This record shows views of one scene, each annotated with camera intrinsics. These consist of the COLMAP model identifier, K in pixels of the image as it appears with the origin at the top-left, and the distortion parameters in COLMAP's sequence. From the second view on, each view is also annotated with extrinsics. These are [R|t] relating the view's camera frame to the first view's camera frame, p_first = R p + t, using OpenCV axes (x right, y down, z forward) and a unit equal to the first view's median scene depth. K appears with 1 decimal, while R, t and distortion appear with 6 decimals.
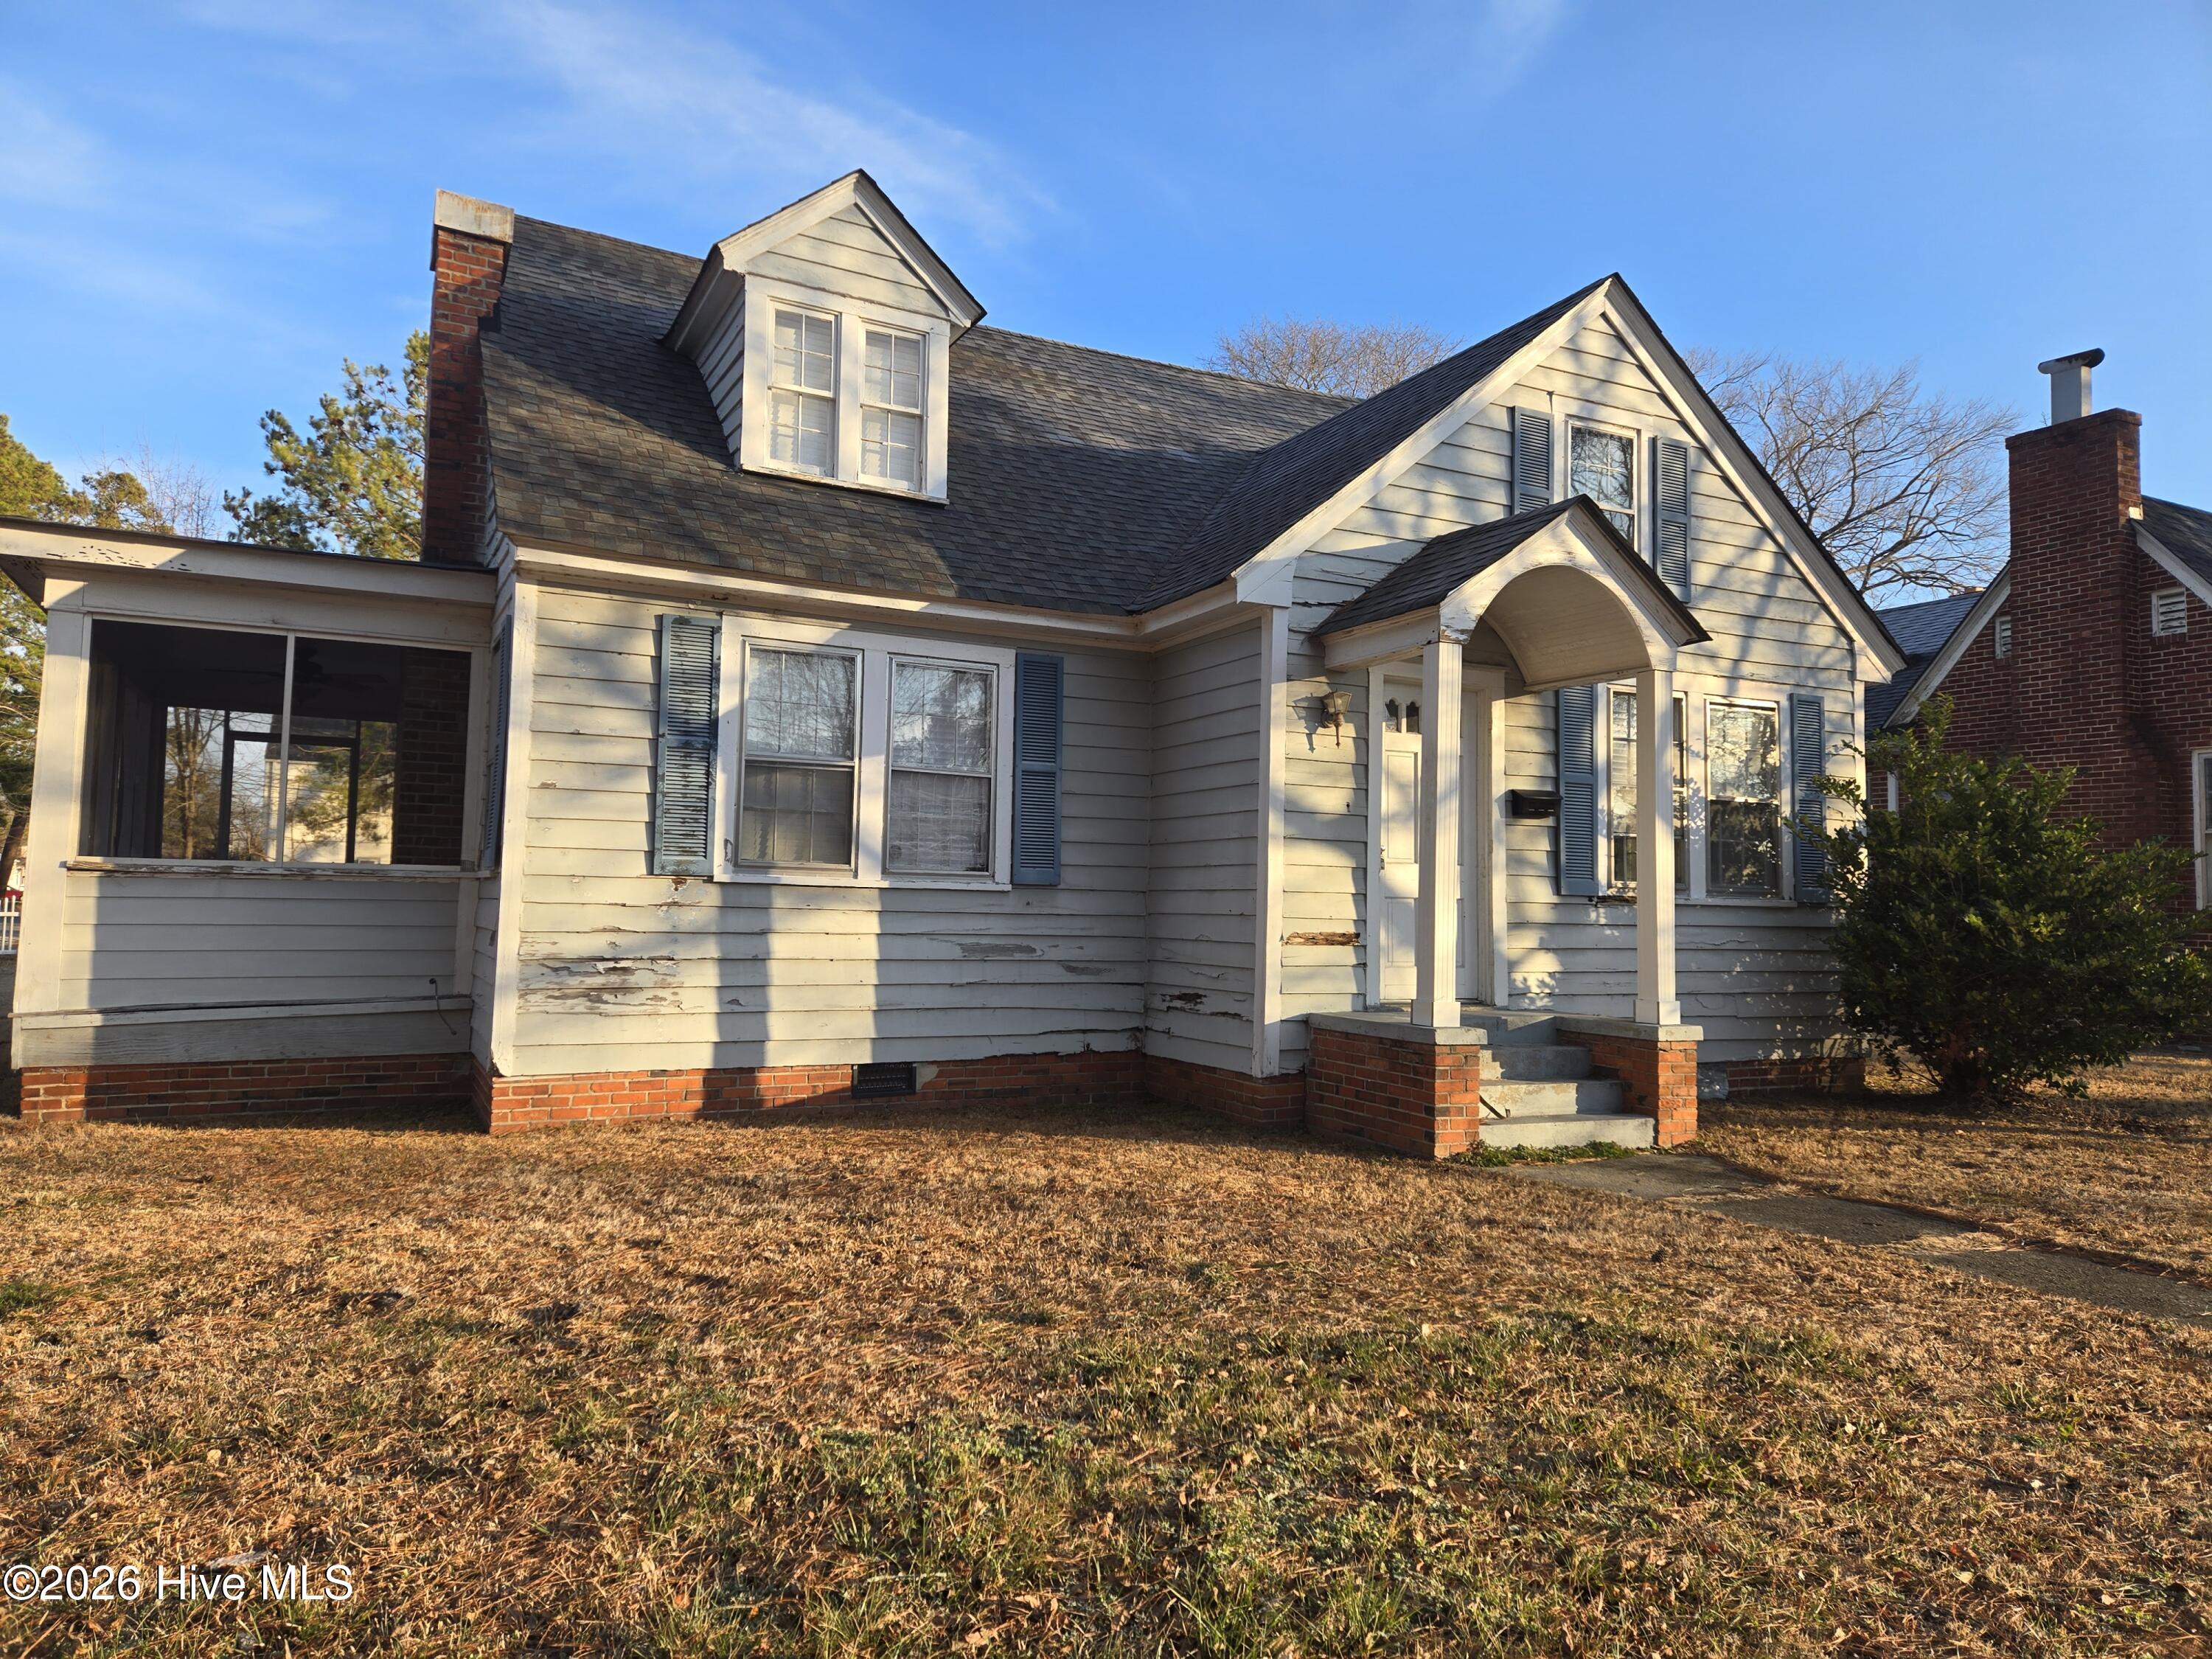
lens RADIAL K [[1493.2, 0, 1106.0], [0, 1493.2, 829.5], [0, 0, 1]] dist [0.086330, -0.055191]
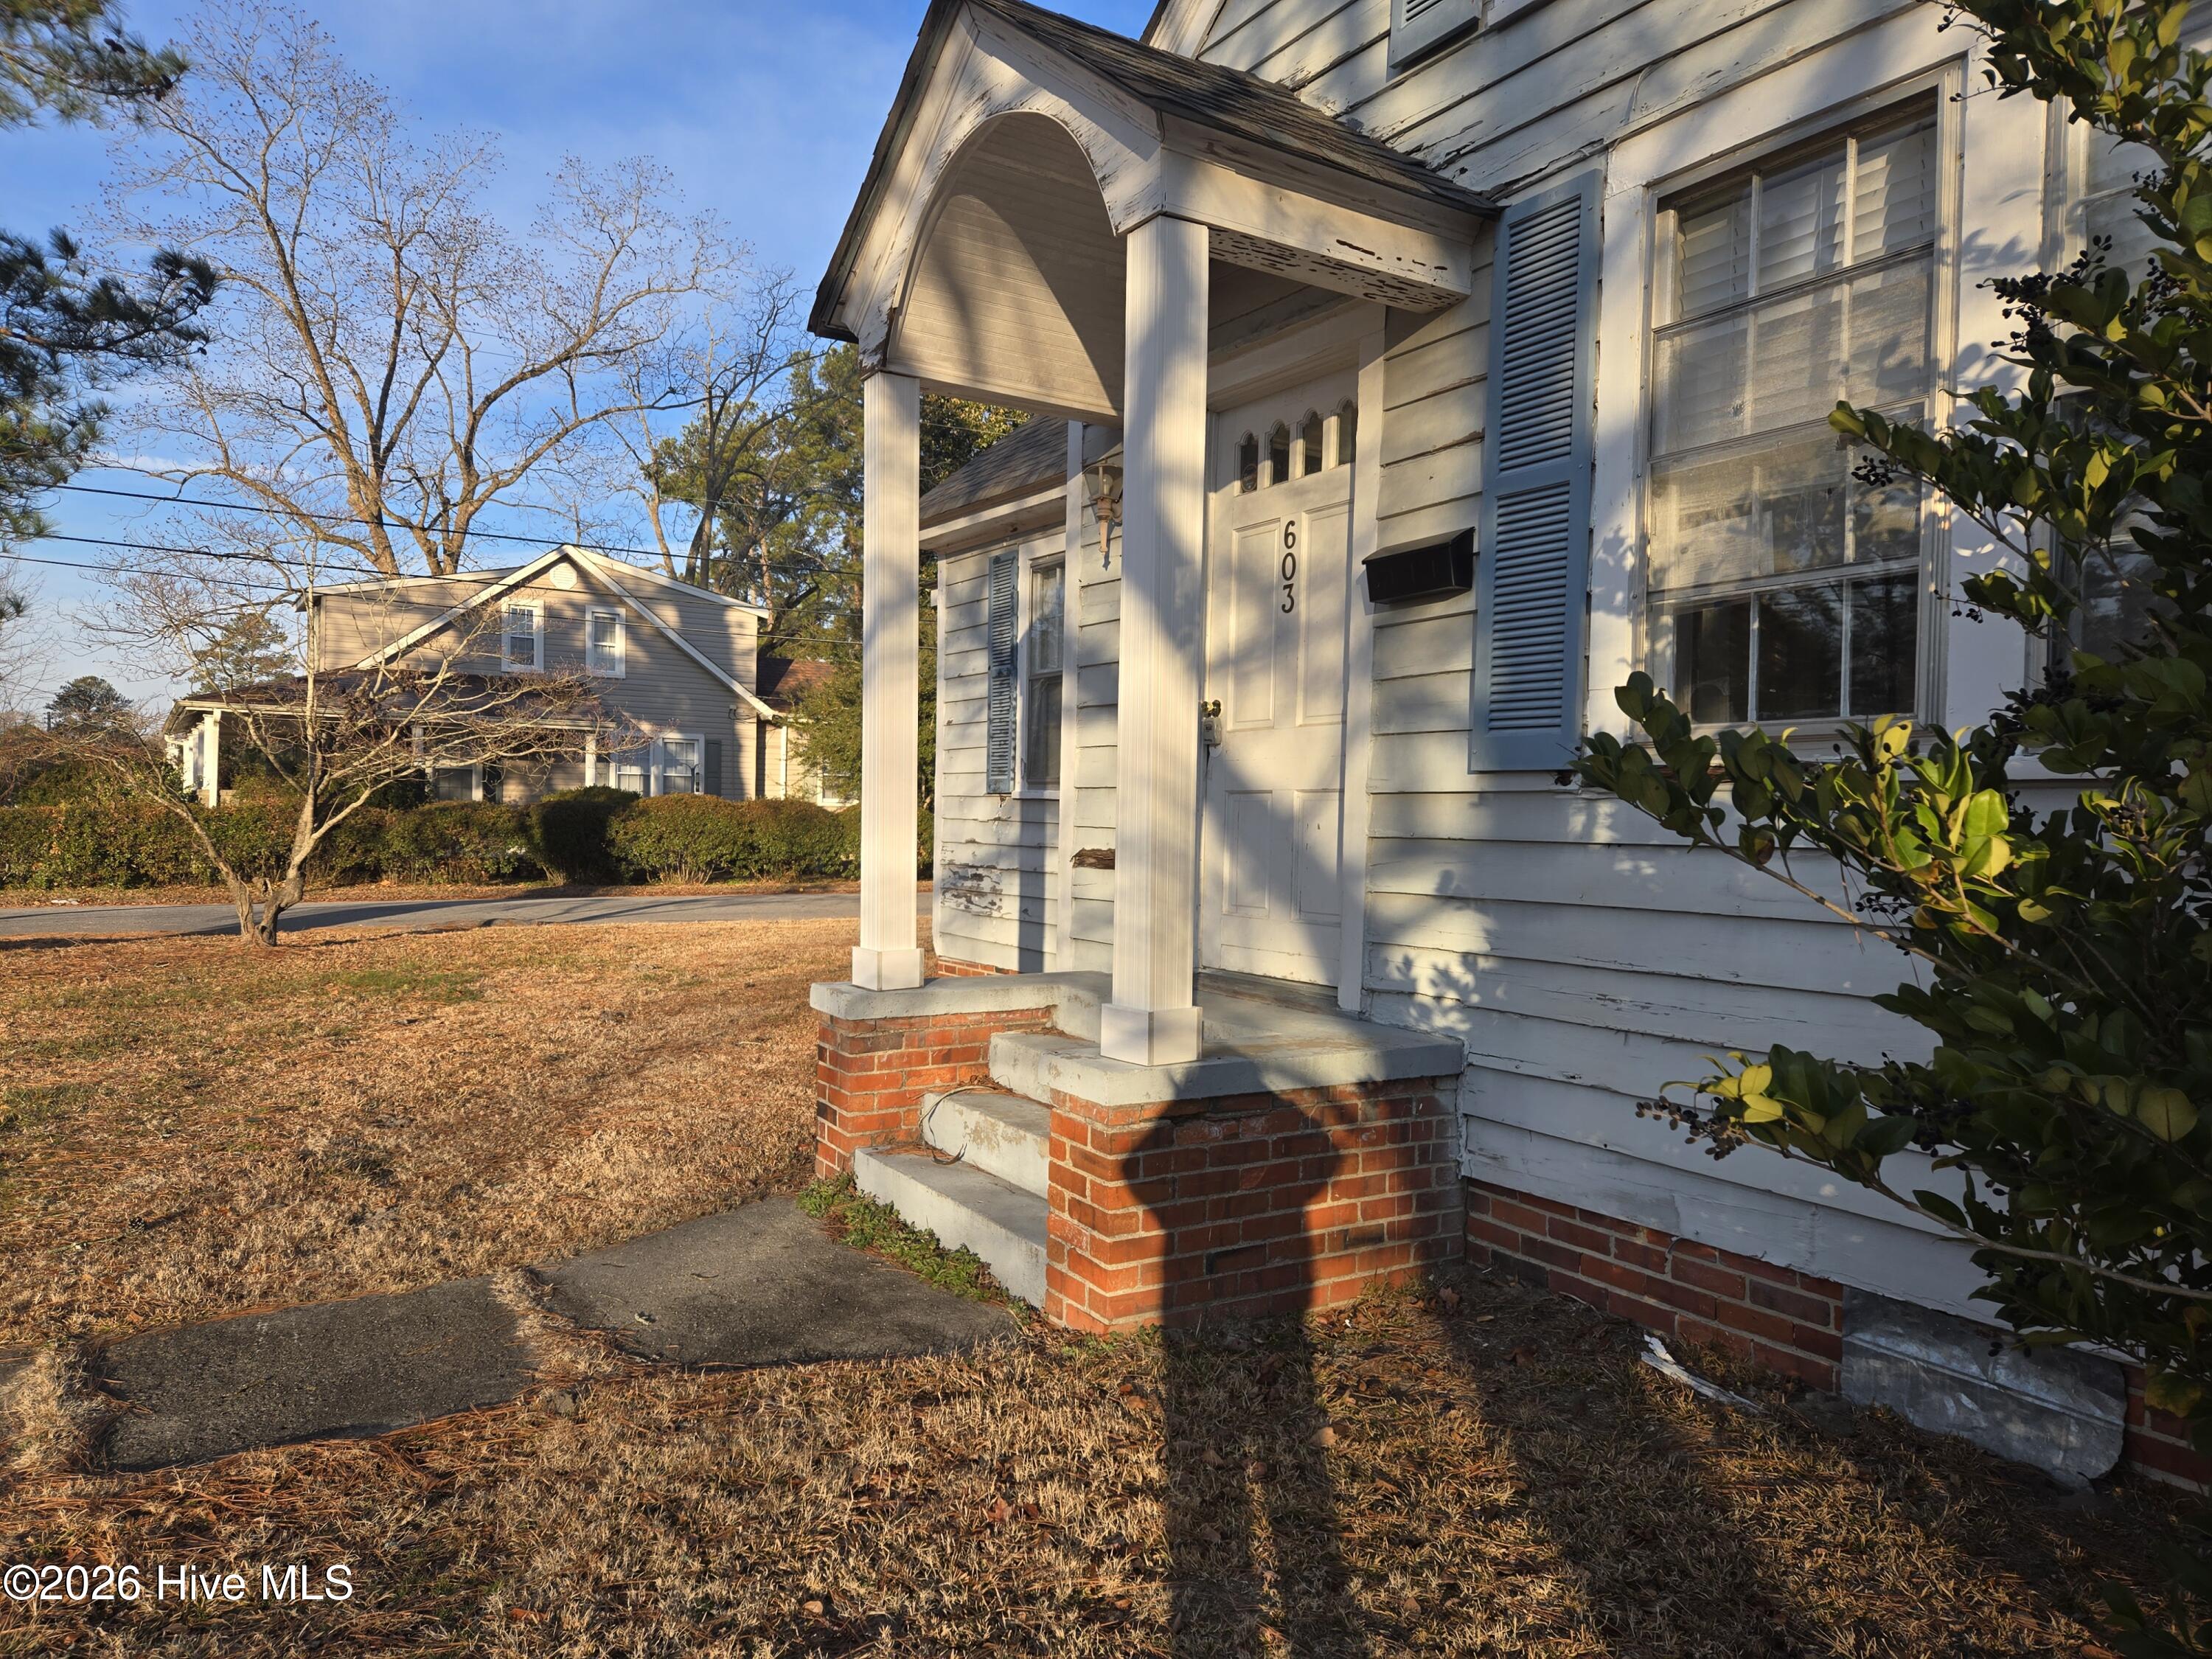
lens RADIAL K [[1493.2, 0, 1106.0], [0, 1493.2, 829.5], [0, 0, 1]] dist [0.086330, -0.055191]
pose [[0.090831, -0.007591, -0.995837, 0.718872], [0.044004, 0.999025, -0.003602, 0.056933], [0.994894, -0.043493, 0.091076, 0.867764]]
